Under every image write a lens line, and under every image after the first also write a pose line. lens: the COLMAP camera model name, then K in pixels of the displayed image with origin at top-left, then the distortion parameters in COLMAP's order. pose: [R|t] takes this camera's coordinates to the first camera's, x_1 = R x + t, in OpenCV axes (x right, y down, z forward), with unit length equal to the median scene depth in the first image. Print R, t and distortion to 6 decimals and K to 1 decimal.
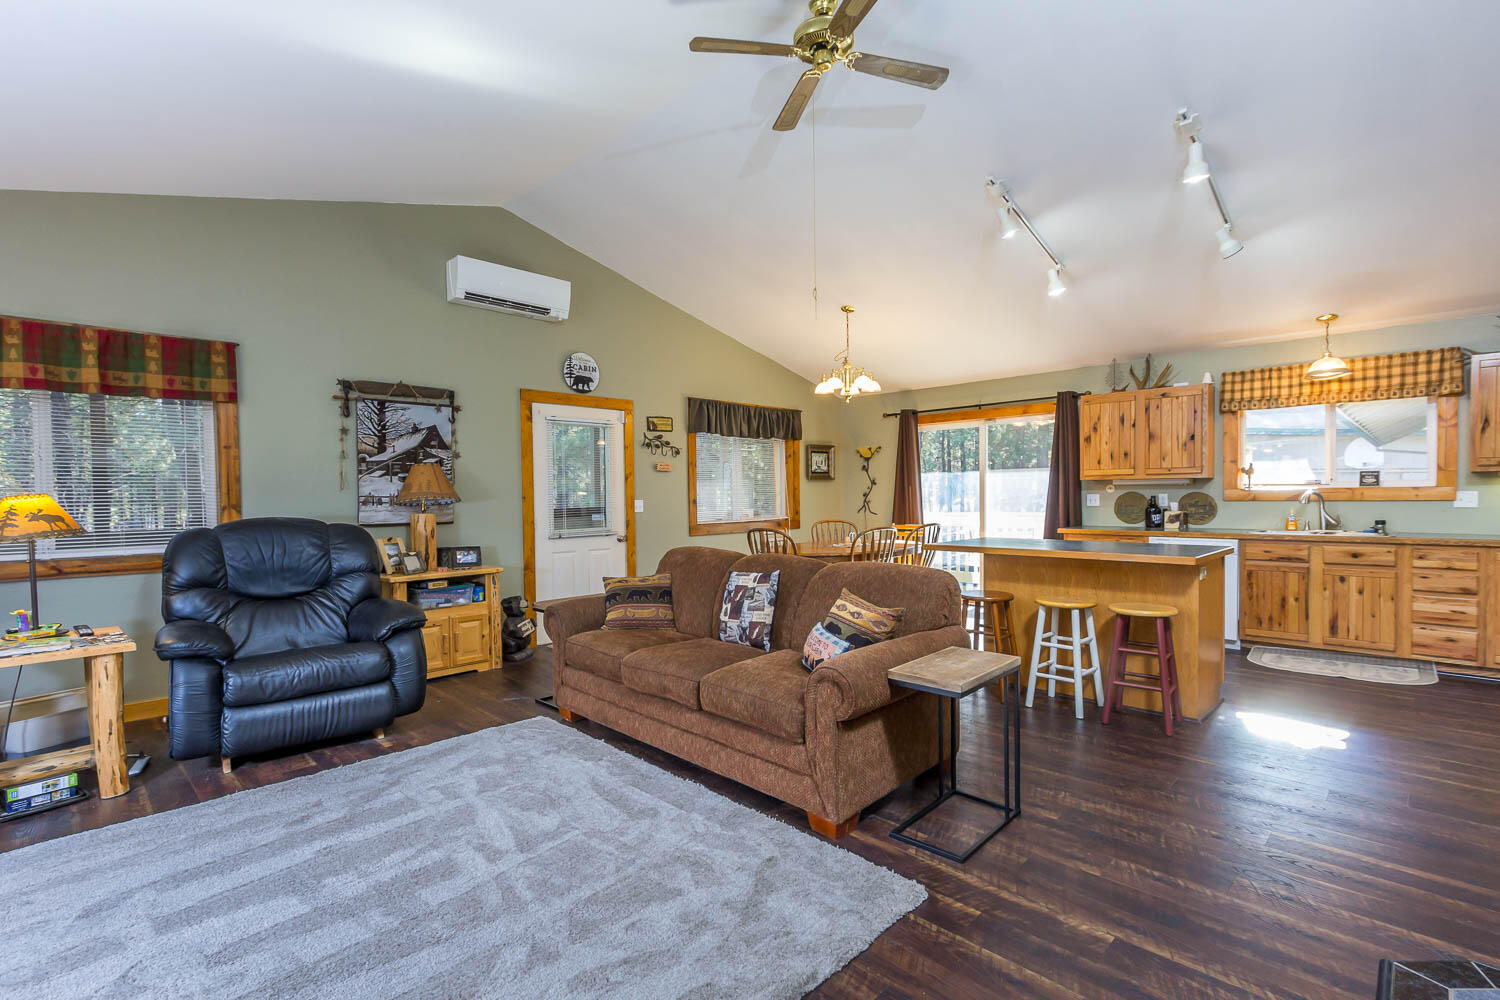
lens RADIAL K [[688.8, 0, 796.1], [0, 688.8, 510.4], [0, 0, 1]] dist [0.000715, -0.000465]
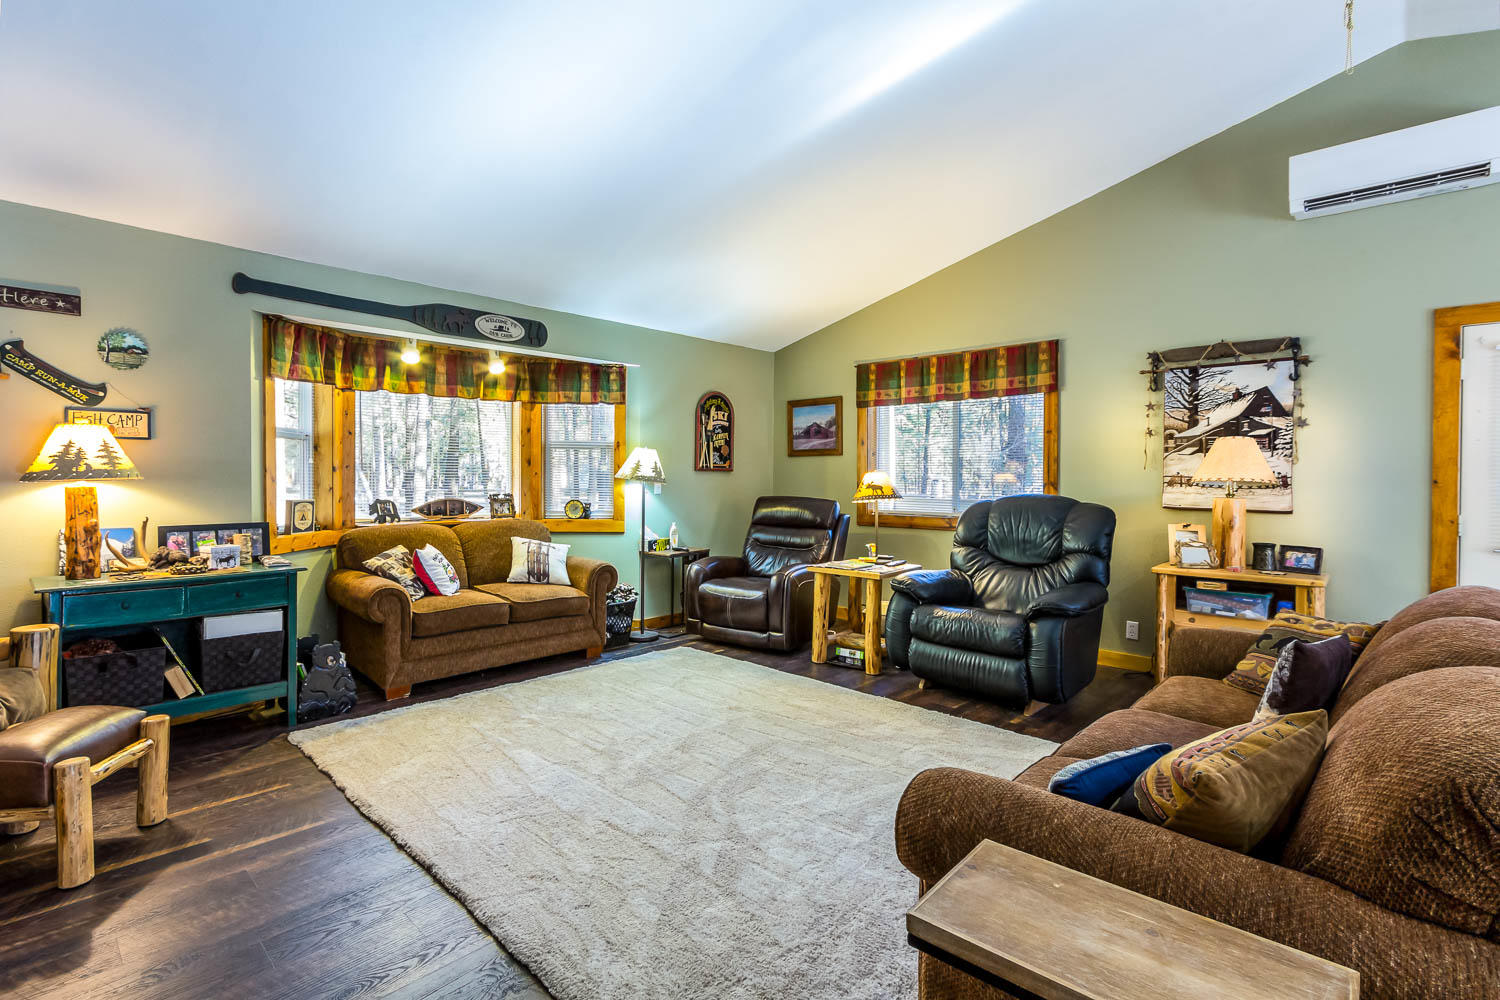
lens RADIAL K [[704.6, 0, 697.7], [0, 704.6, 484.4], [0, 0, 1]] dist [-0.000511, -0.001592]
pose [[-0.053164, 0.022375, -0.998335, 0.306267], [-0.029441, 0.999279, 0.023964, -0.012520], [0.998152, 0.030666, -0.052467, 0.390392]]
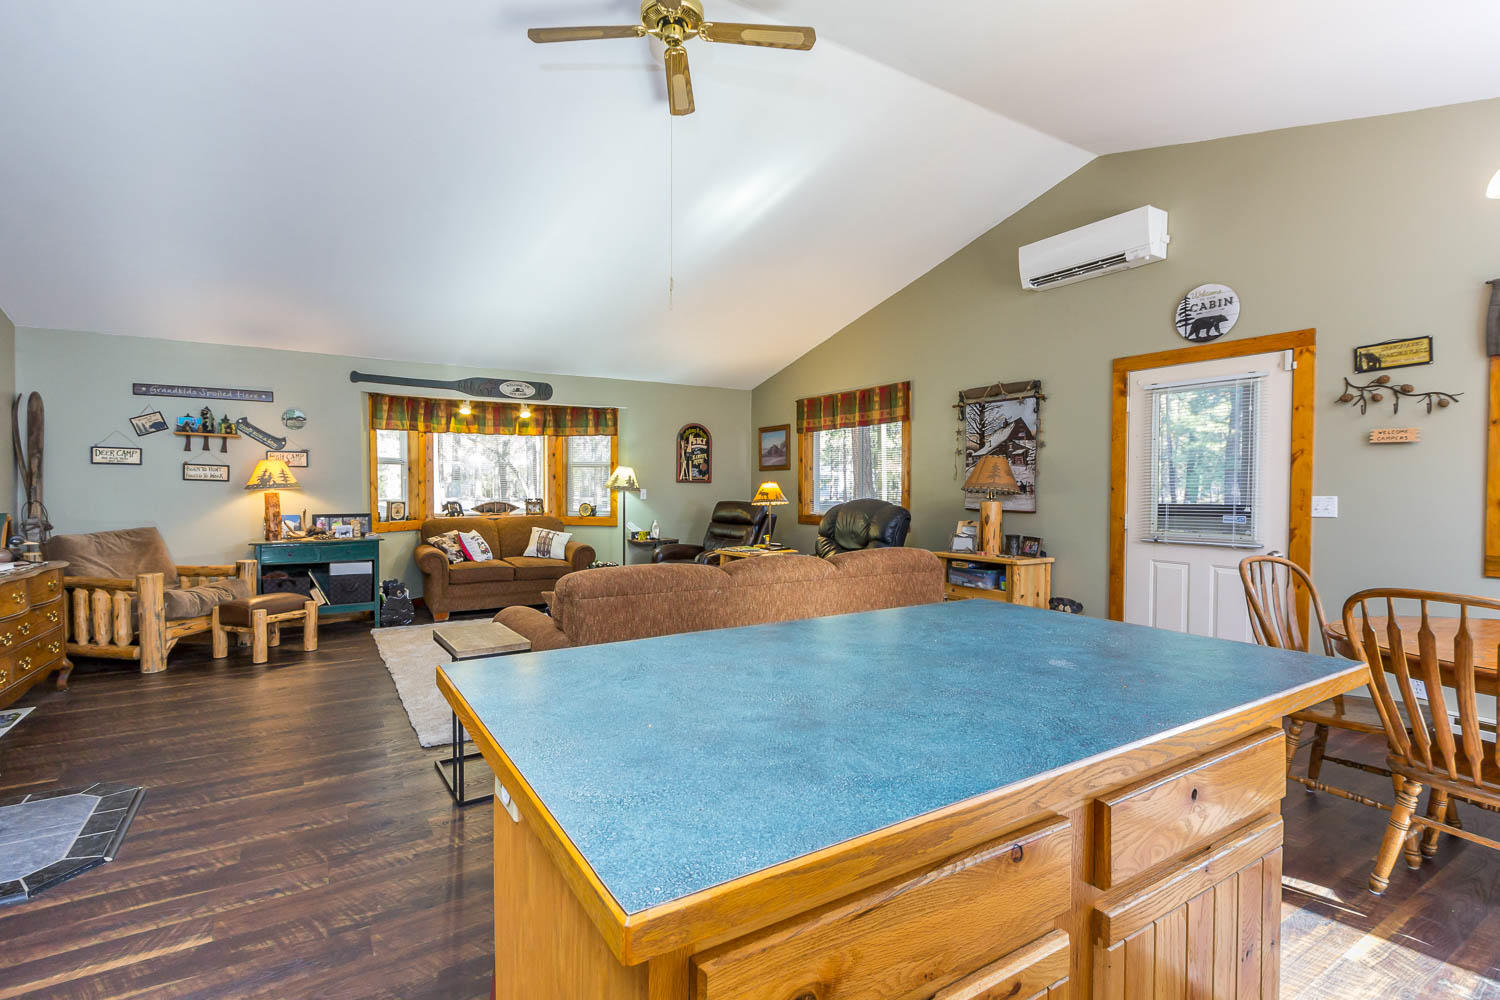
lens RADIAL K [[686.9, 0, 705.7], [0, 686.9, 503.3], [0, 0, 1]] dist [0.000873, -0.000217]
pose [[-0.293199, 0.034380, -0.955433, 0.598349], [-0.022919, 0.998813, 0.042974, -0.027438], [0.955777, 0.034498, -0.292063, 0.834463]]
